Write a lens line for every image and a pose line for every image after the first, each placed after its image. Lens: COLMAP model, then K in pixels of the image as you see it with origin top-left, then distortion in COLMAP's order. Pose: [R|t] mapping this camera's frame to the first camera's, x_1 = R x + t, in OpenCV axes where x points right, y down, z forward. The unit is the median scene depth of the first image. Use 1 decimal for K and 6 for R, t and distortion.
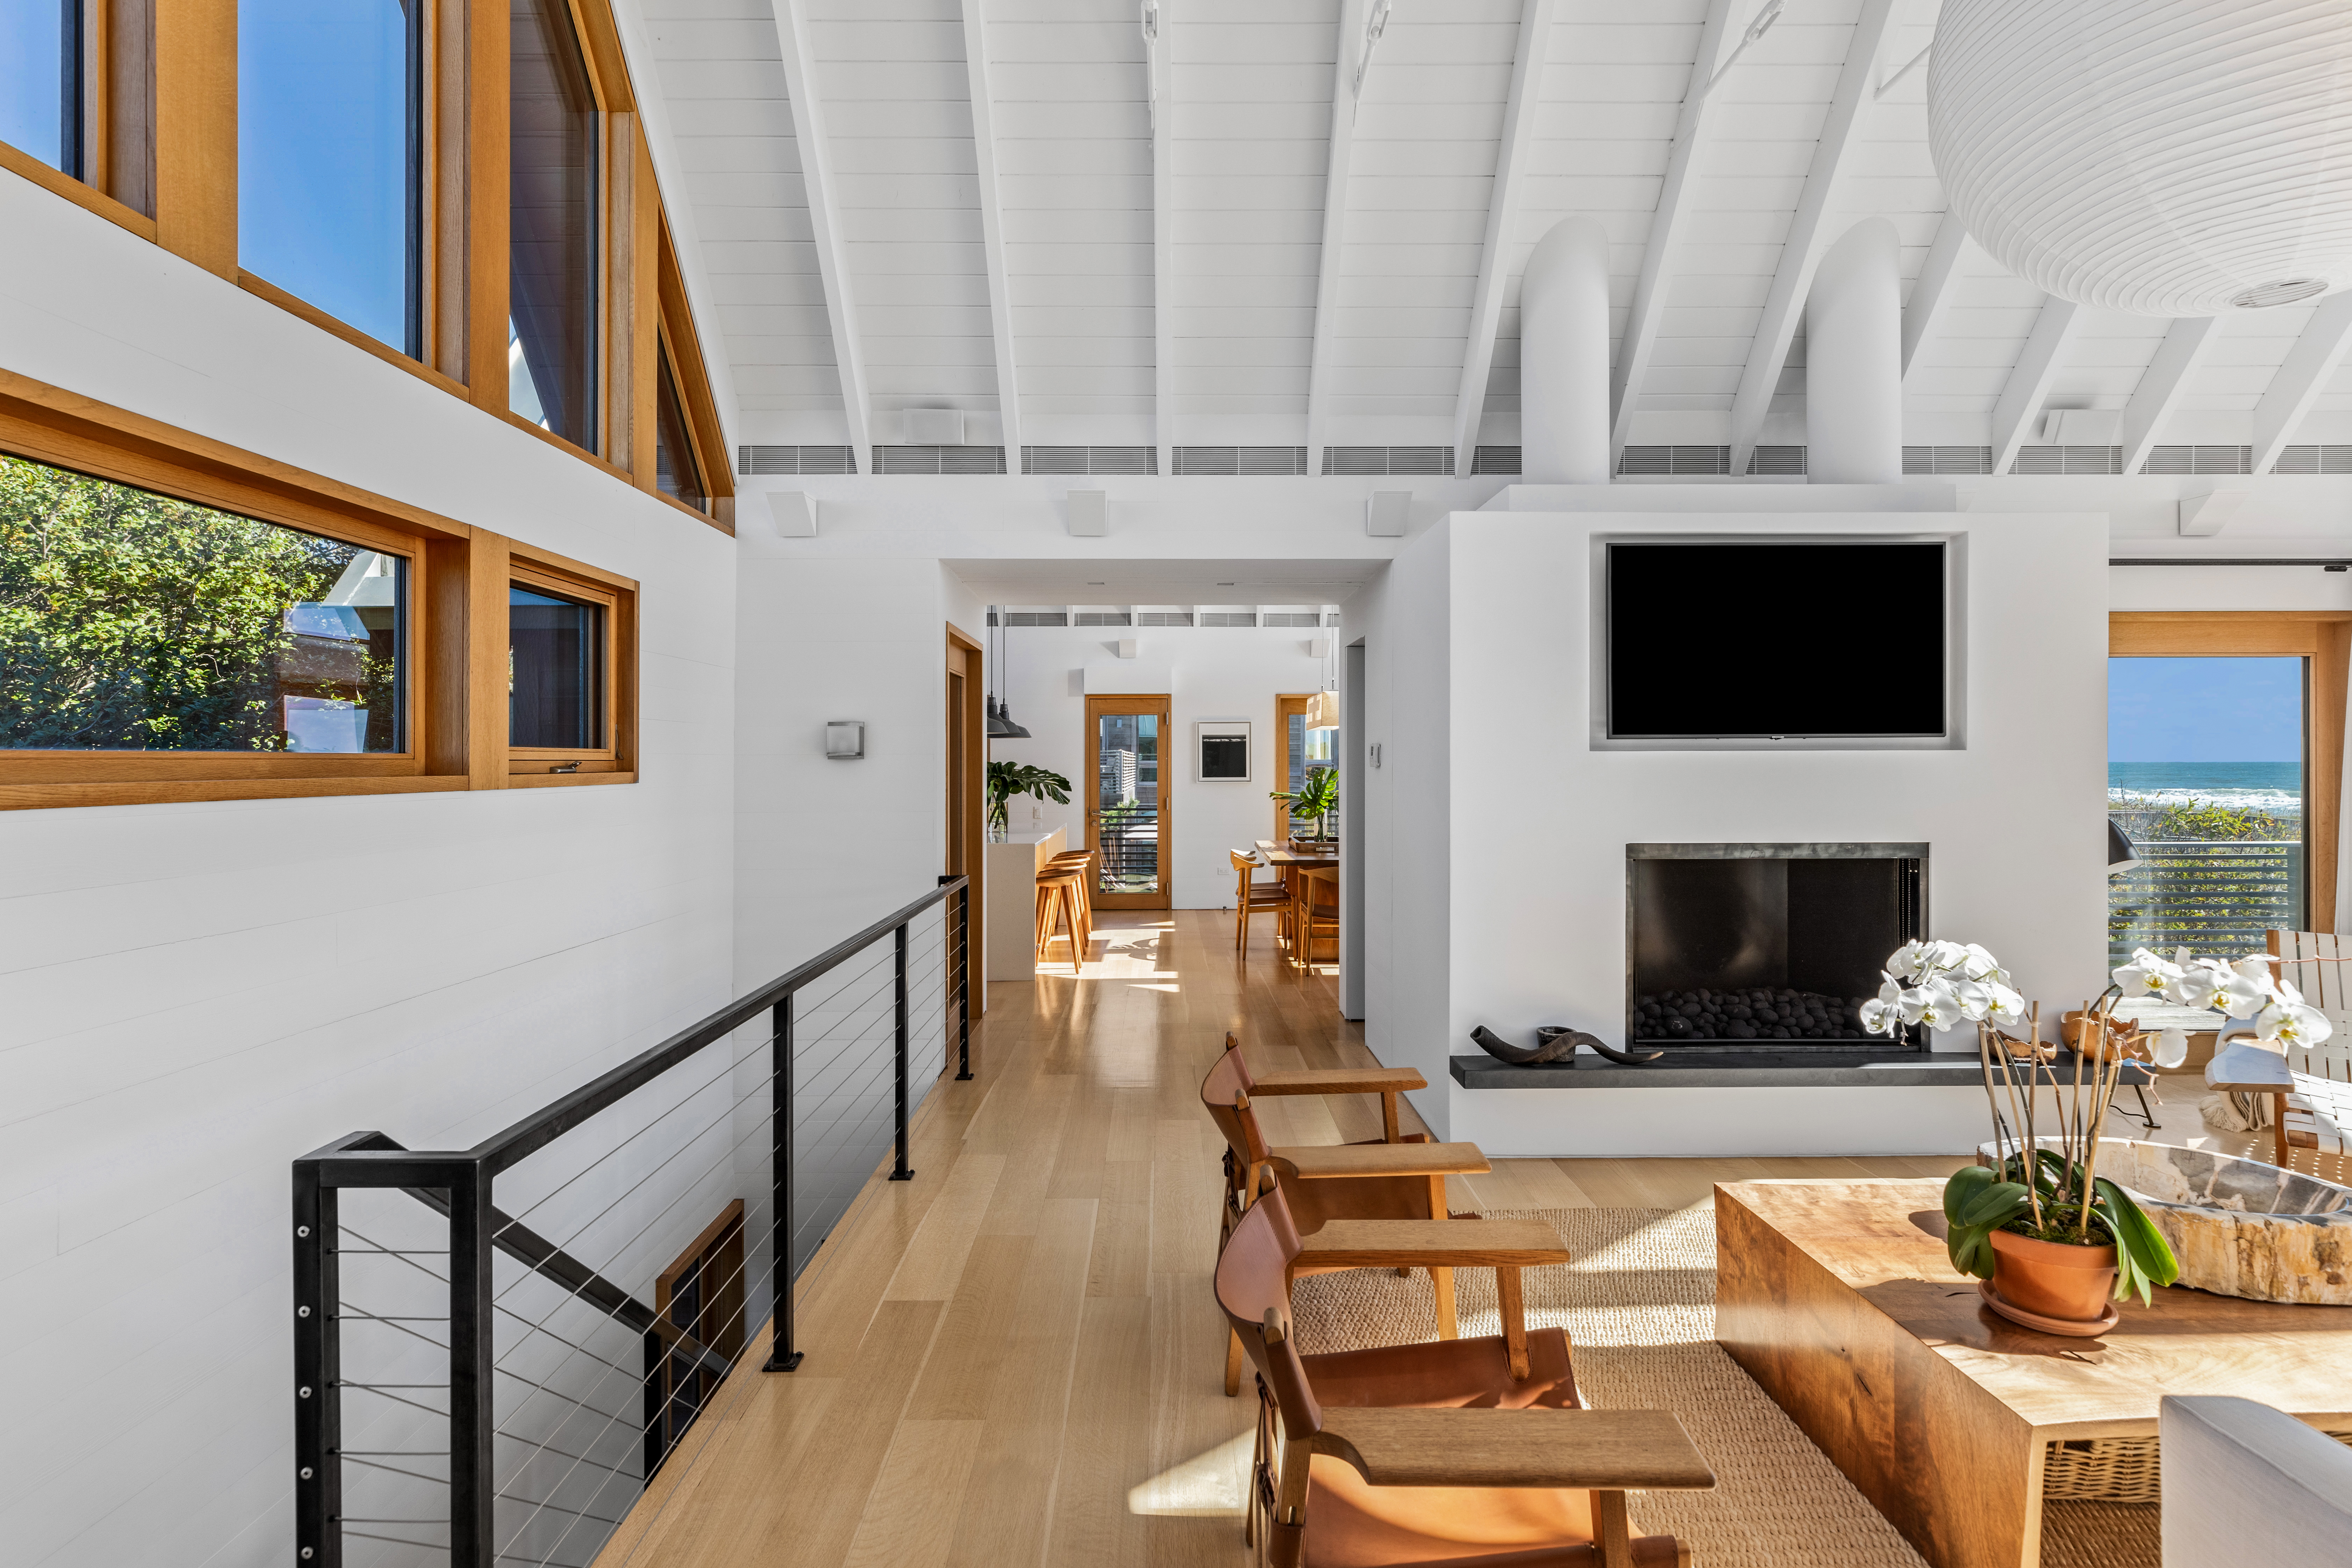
lens RADIAL K [[1220.0, 0, 1177.3], [0, 1220.0, 773.3], [0, 0, 1]] dist [0.000122, 0.000002]
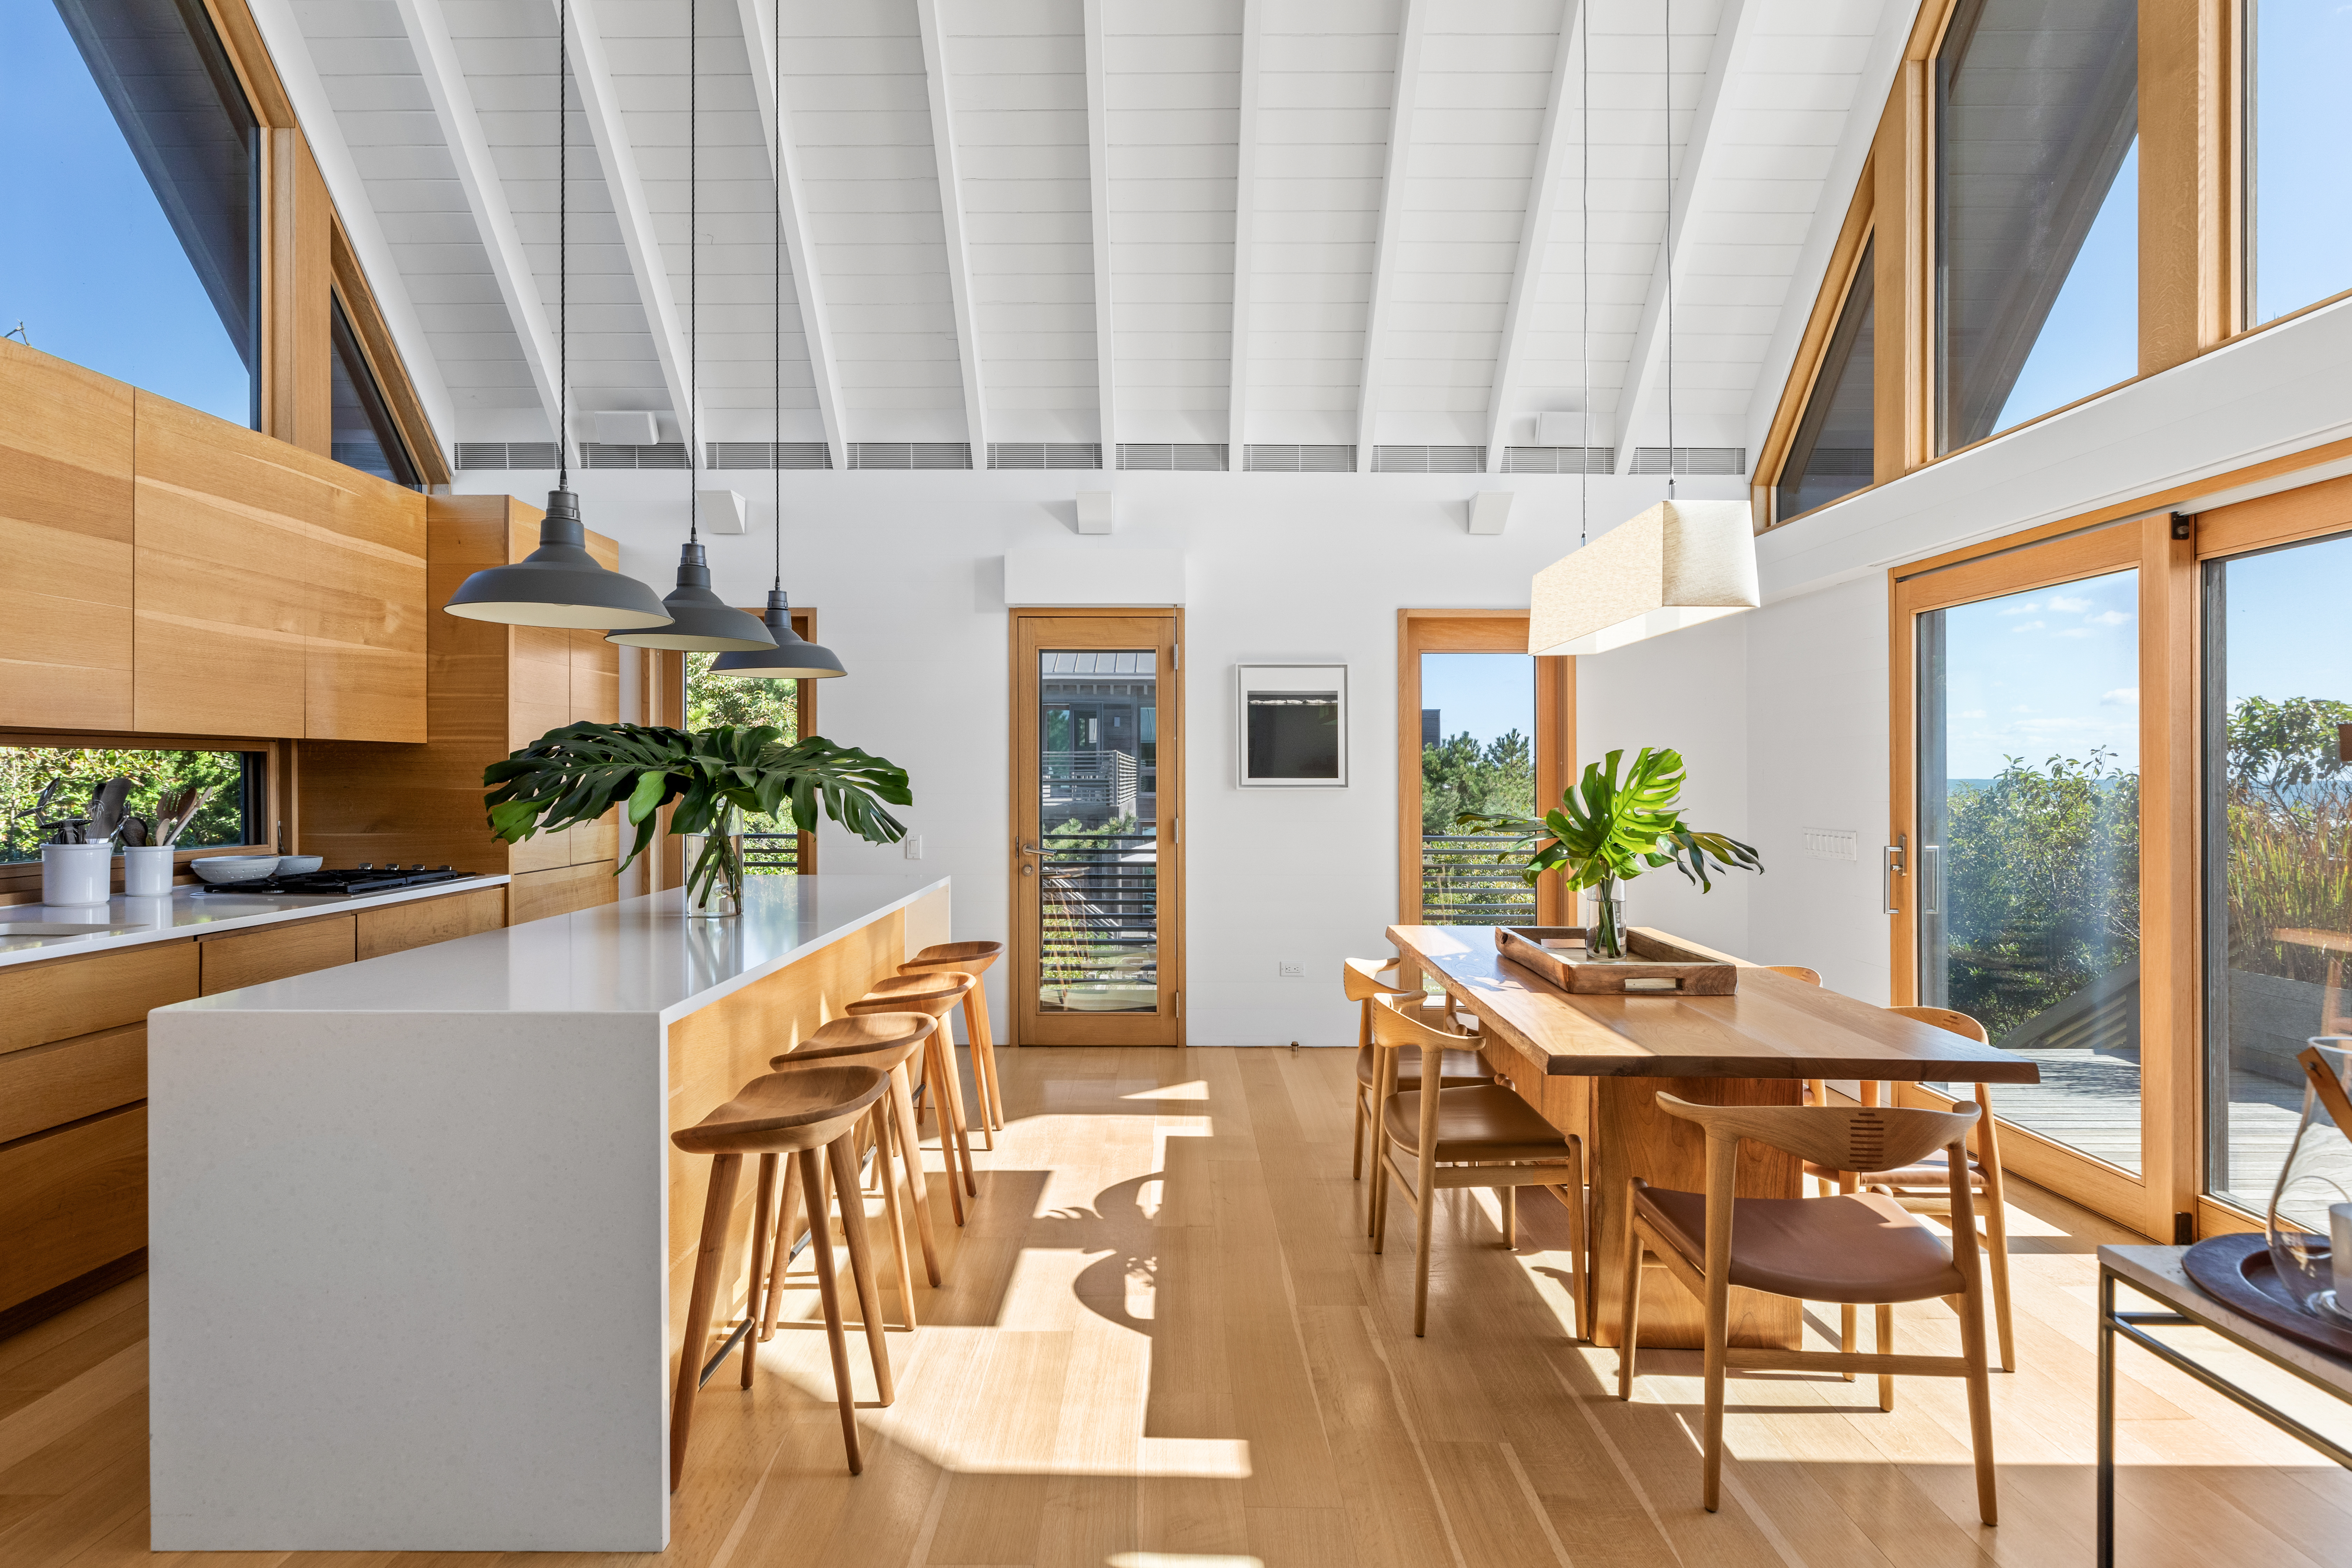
lens RADIAL K [[1220.0, 0, 1169.5], [0, 1220.0, 783.3], [0, 0, 1]] dist [0.000122, 0.000002]
pose [[0.999946, 0.002481, -0.010124, -0.005688], [-0.002501, 0.999995, -0.001888, 0.006626], [0.010119, 0.001913, 0.999947, 0.510740]]
